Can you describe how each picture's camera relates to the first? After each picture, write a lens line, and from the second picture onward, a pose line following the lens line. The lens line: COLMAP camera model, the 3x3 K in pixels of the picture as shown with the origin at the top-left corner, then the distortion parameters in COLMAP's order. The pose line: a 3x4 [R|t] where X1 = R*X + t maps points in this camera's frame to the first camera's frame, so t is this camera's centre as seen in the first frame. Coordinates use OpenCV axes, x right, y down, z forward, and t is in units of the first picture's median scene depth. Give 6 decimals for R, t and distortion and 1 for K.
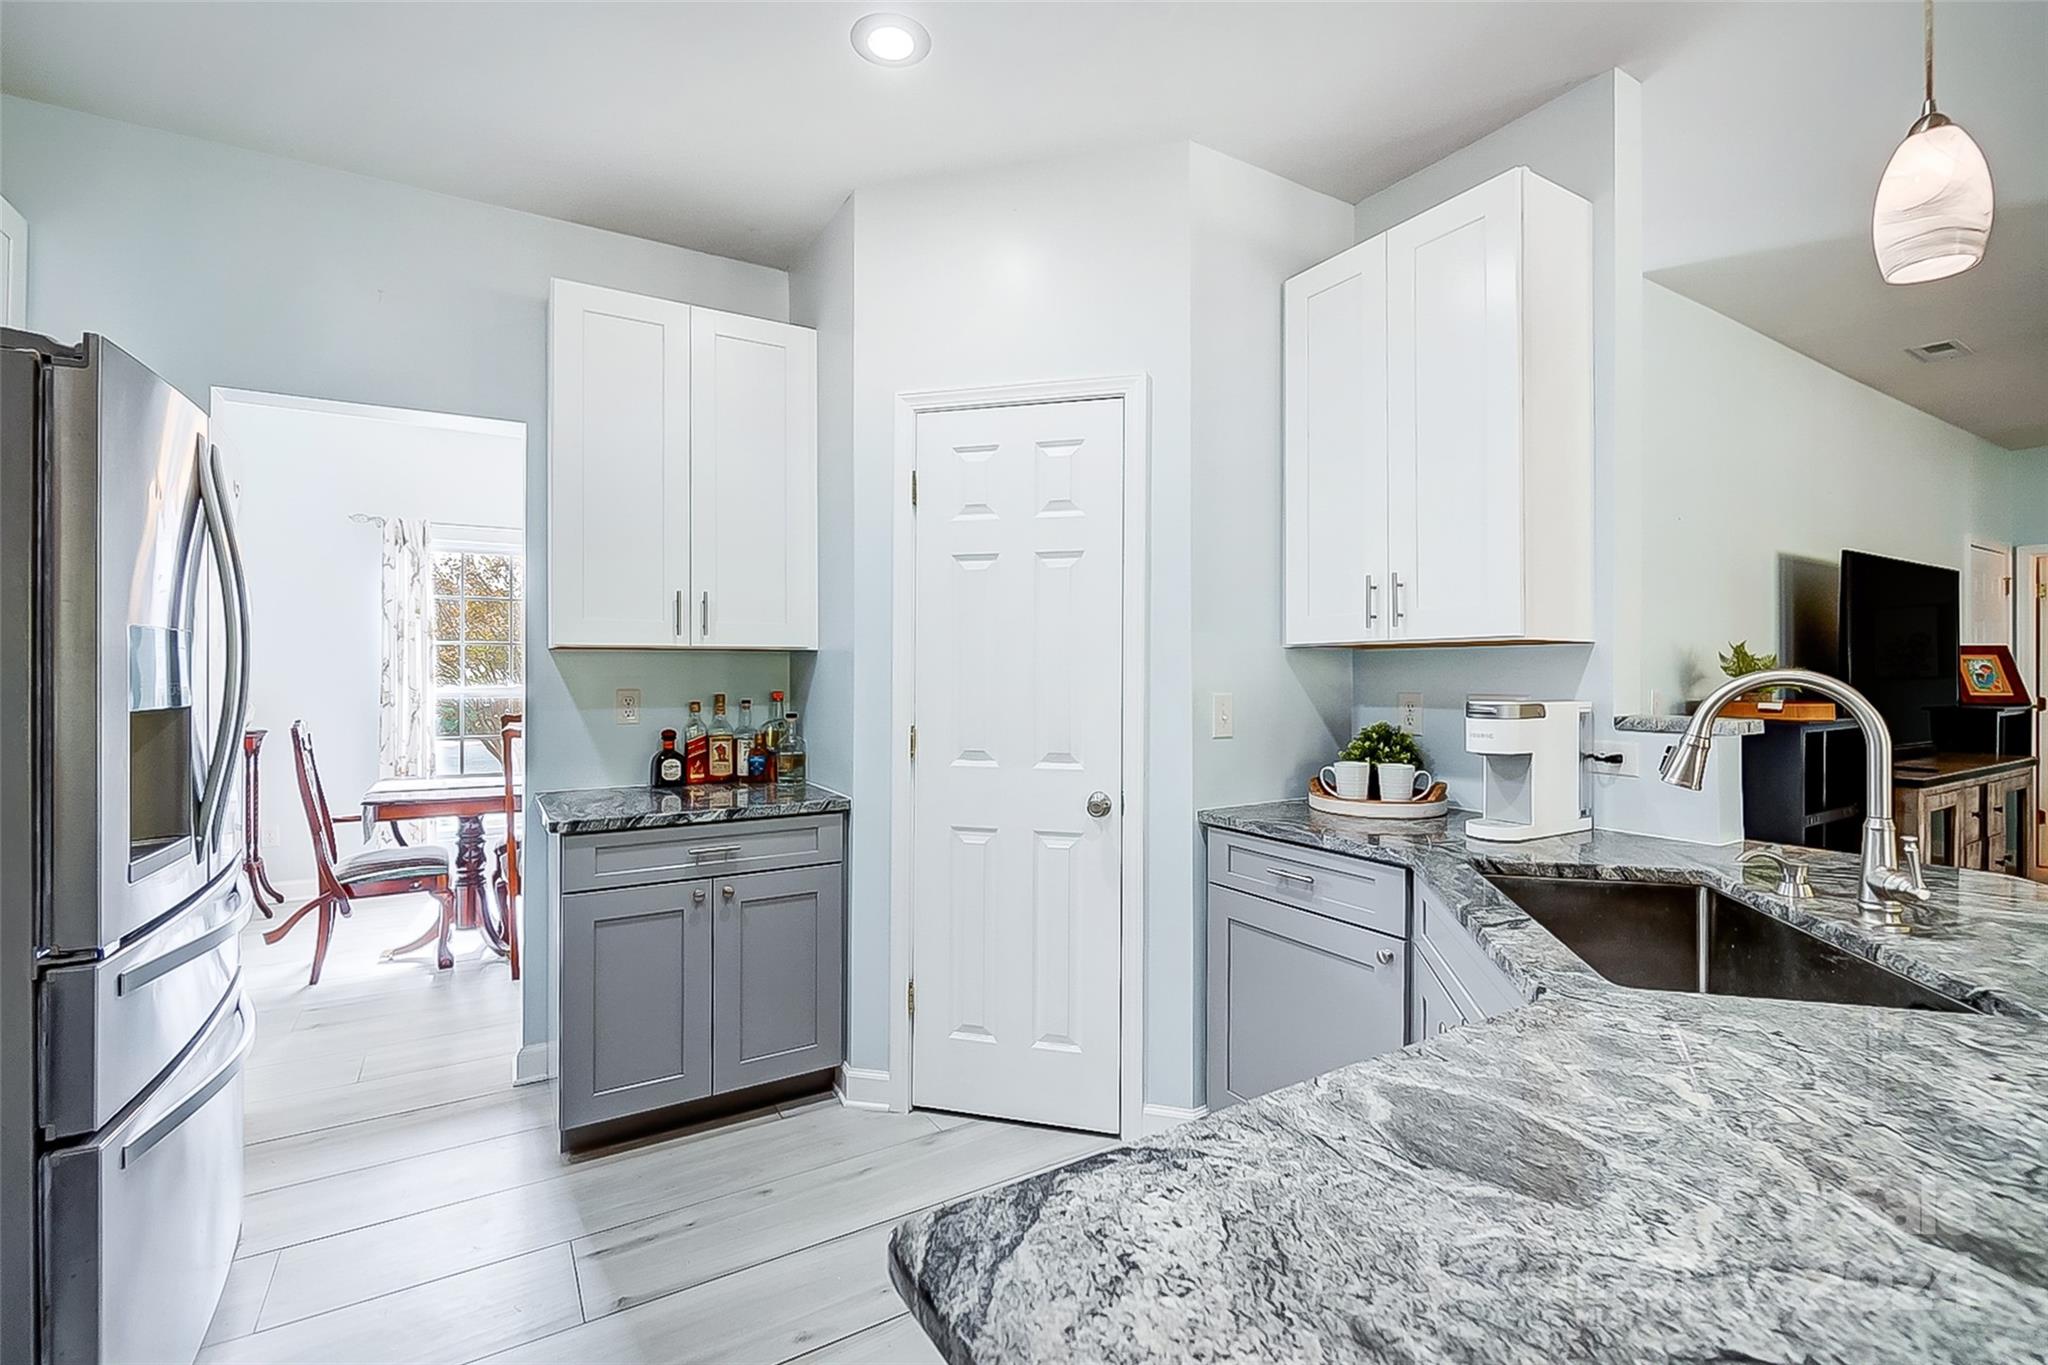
lens RADIAL K [[891.2, 0, 1022.2], [0, 891.2, 674.5], [0, 0, 1]] dist [-0.008215, -0.000071]
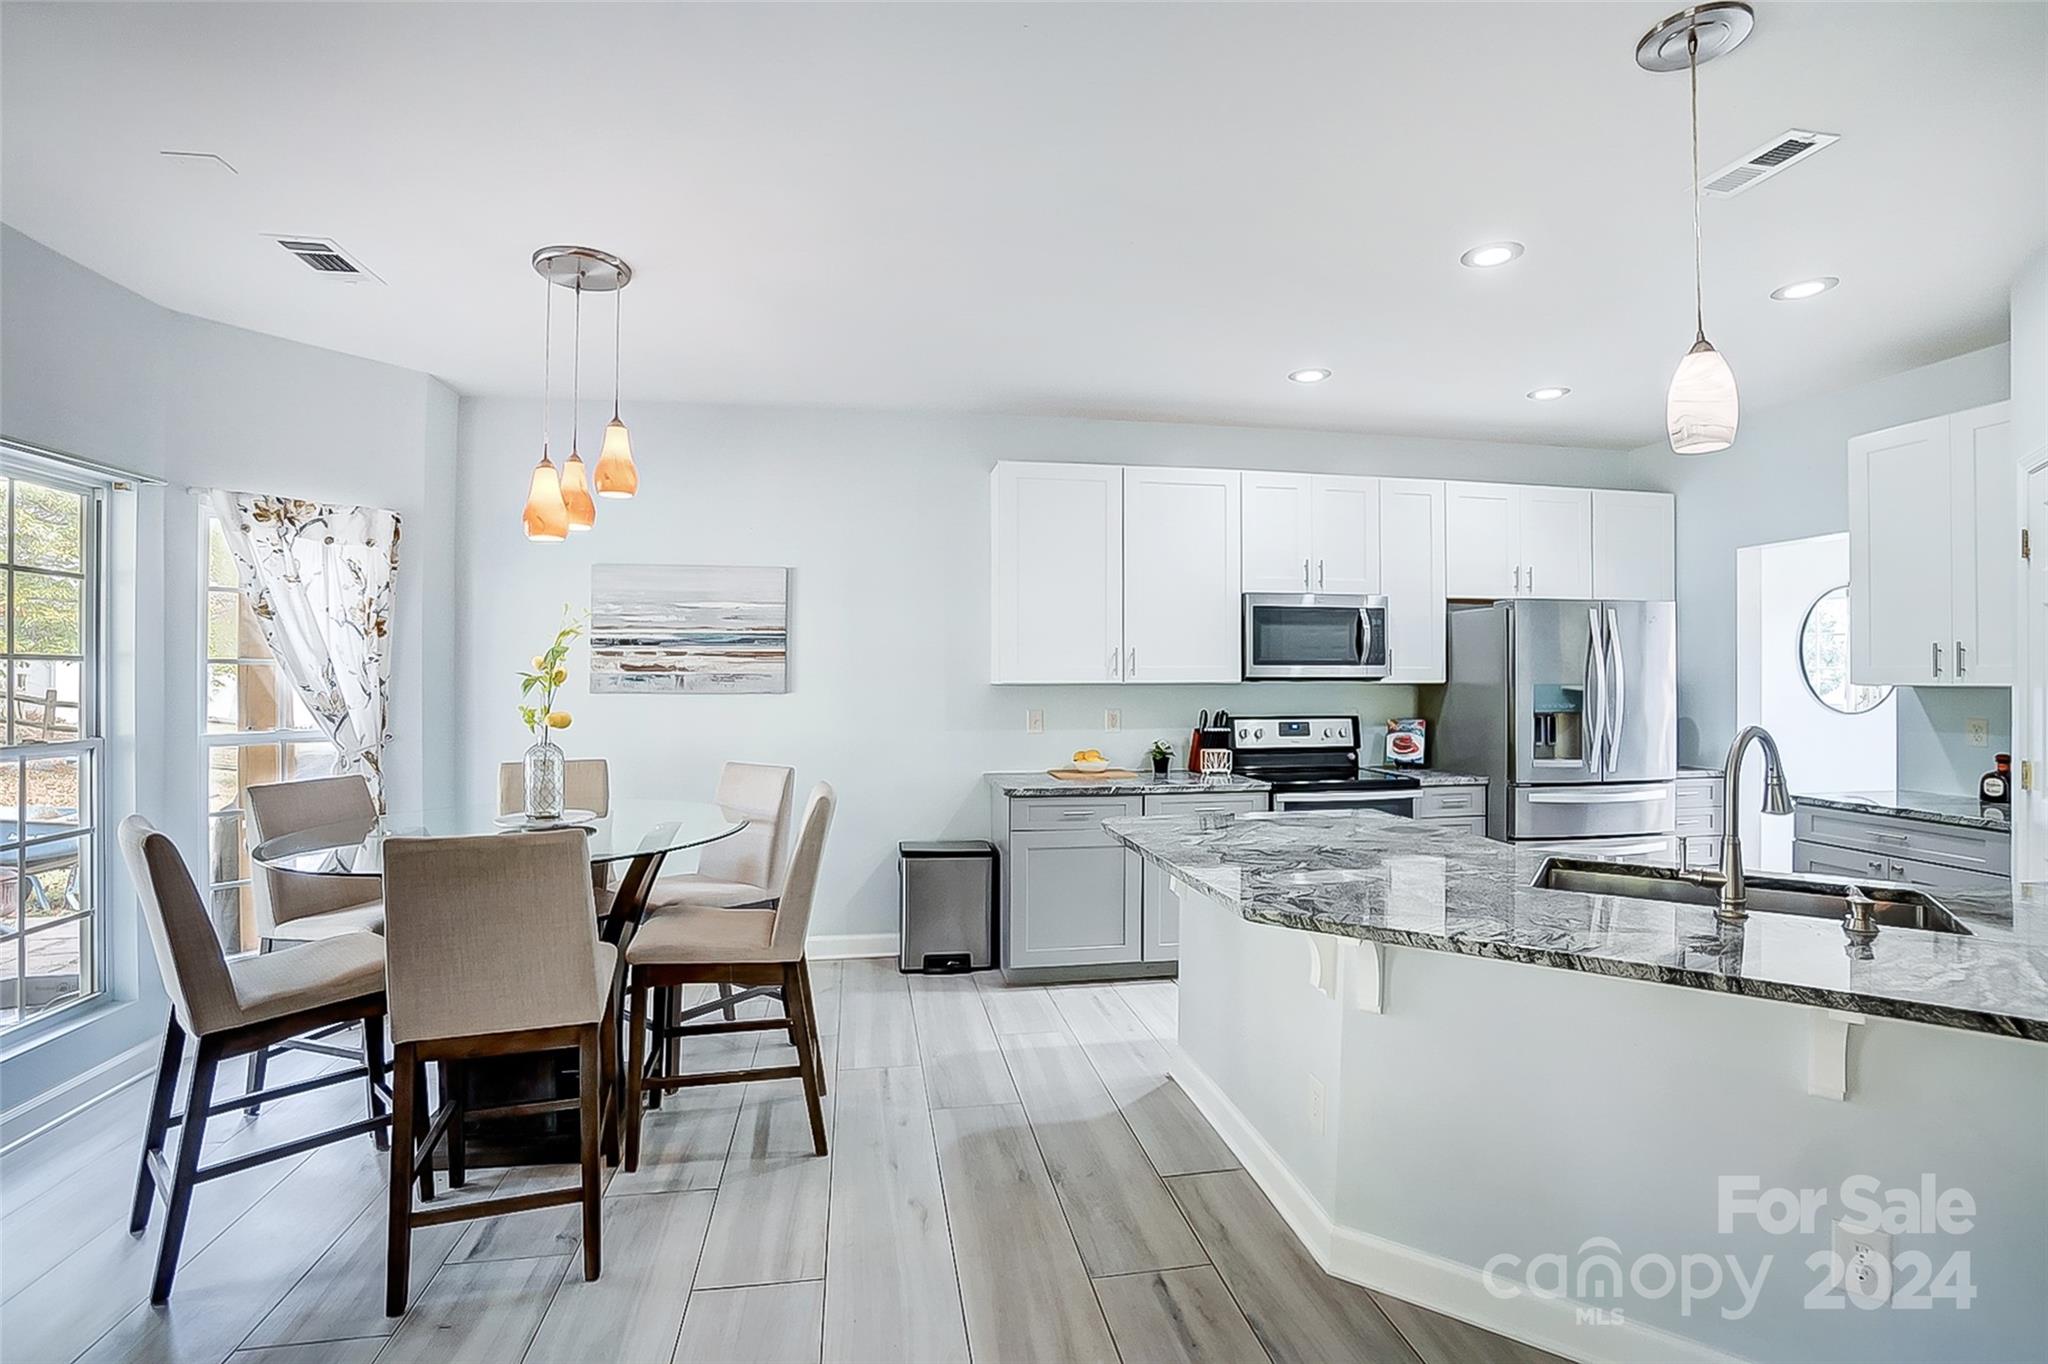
lens RADIAL K [[913.0, 0, 1015.7], [0, 913.0, 669.9], [0, 0, 1]] dist [-0.061384, 0.021540]
pose [[-0.365262, -0.005053, -0.930891, 1.173539], [-0.003956, 0.999985, -0.003876, -0.040348], [0.930896, 0.002267, -0.365277, 0.202343]]
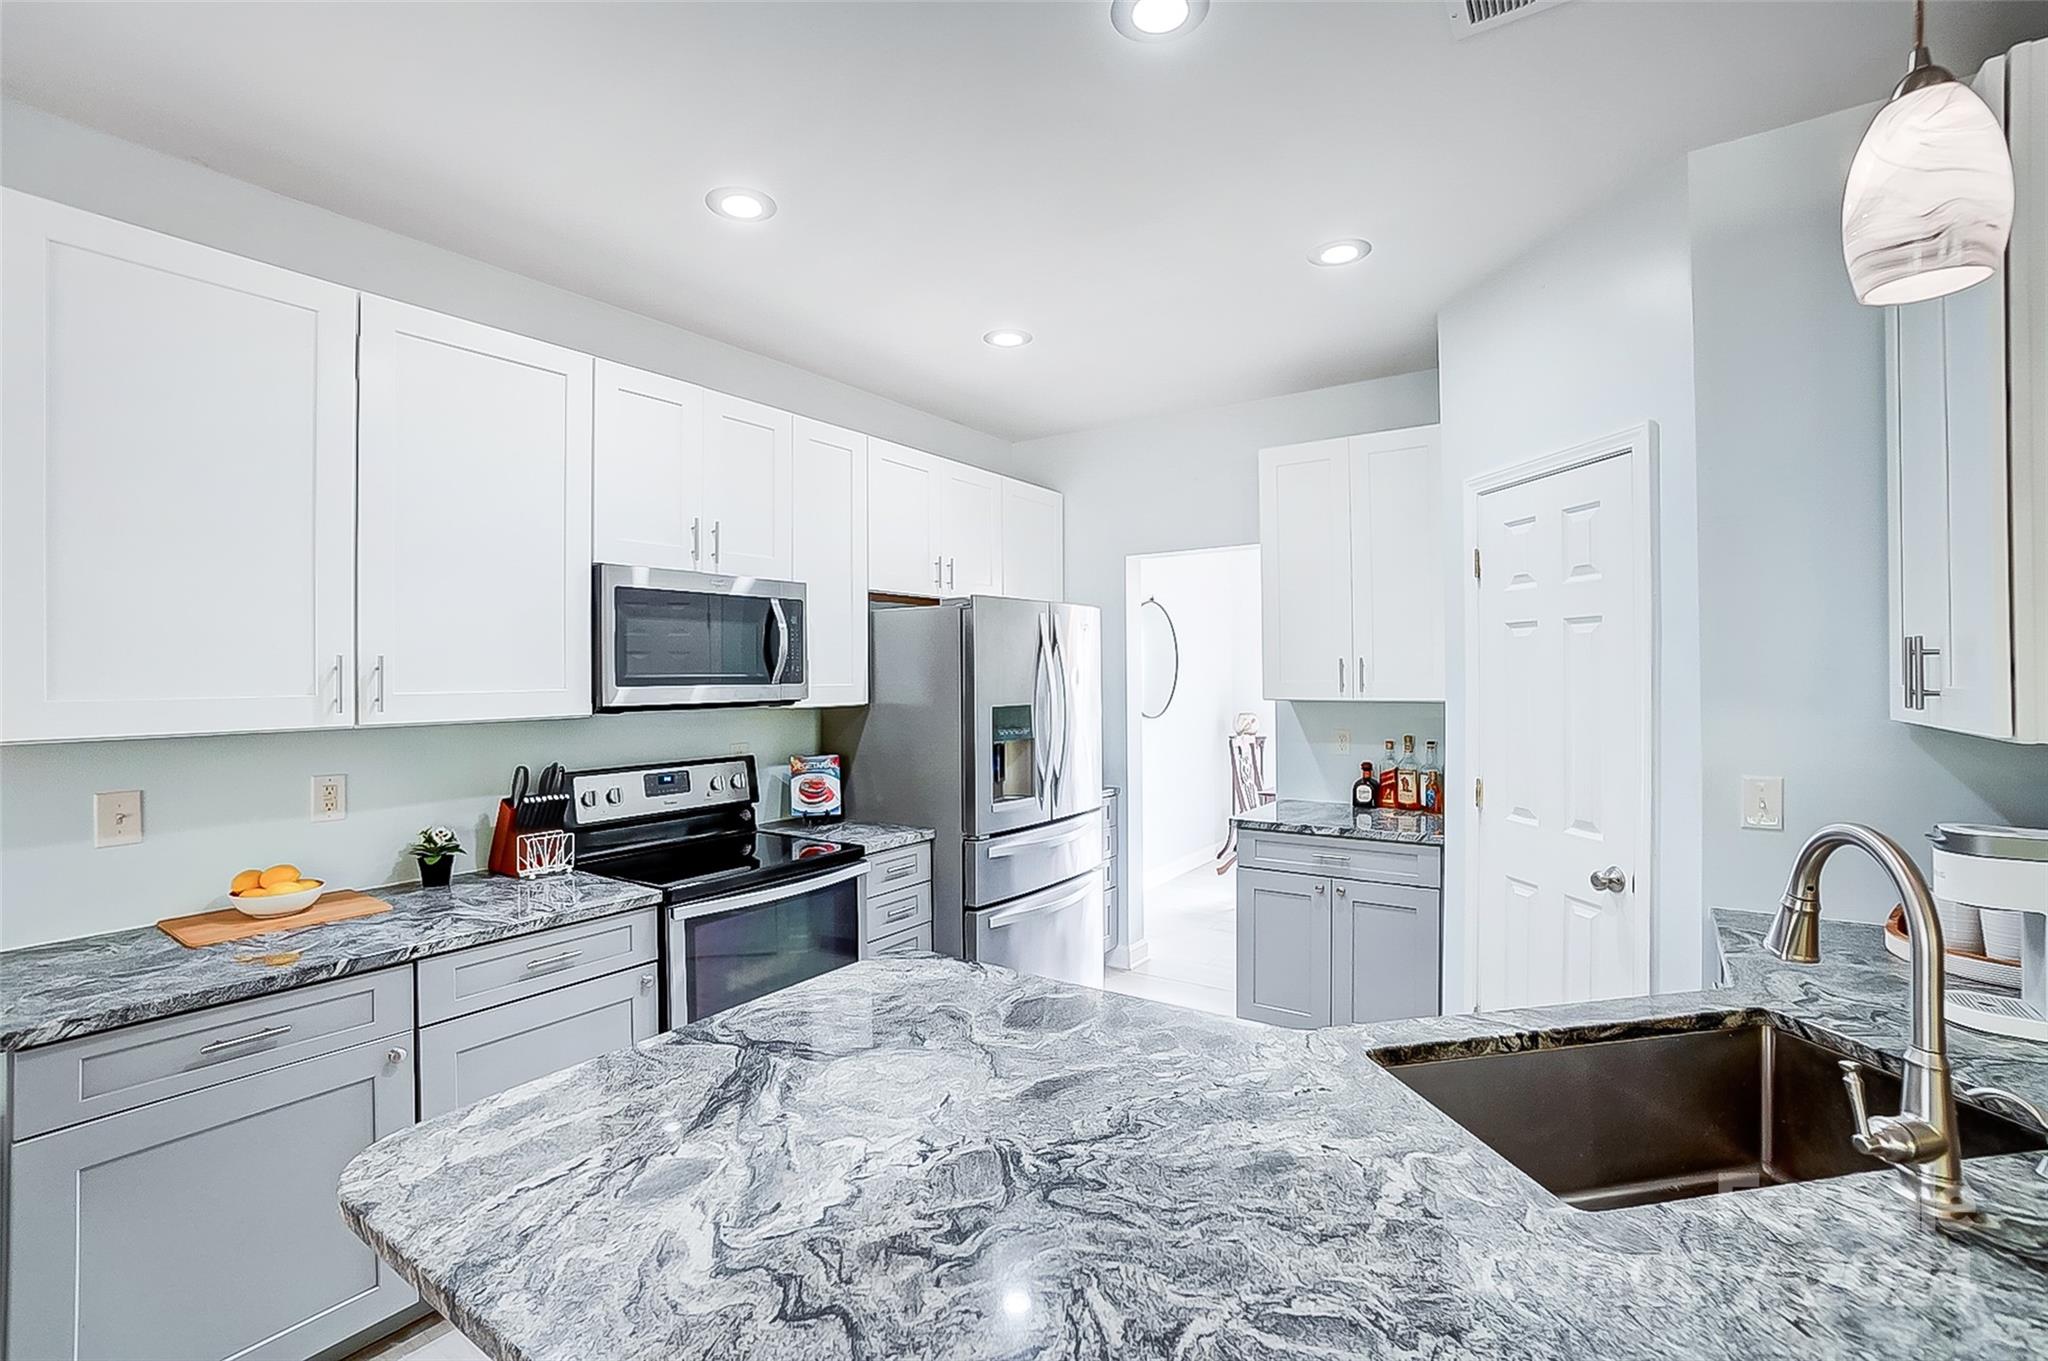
lens RADIAL K [[913.0, 0, 1015.7], [0, 913.0, 668.4], [0, 0, 1]] dist [-0.061384, 0.021540]
pose [[0.404836, -0.009776, -0.914337, 0.588723], [0.005136, 0.999951, -0.008417, -0.063998], [0.914375, -0.001289, 0.404867, 0.016628]]
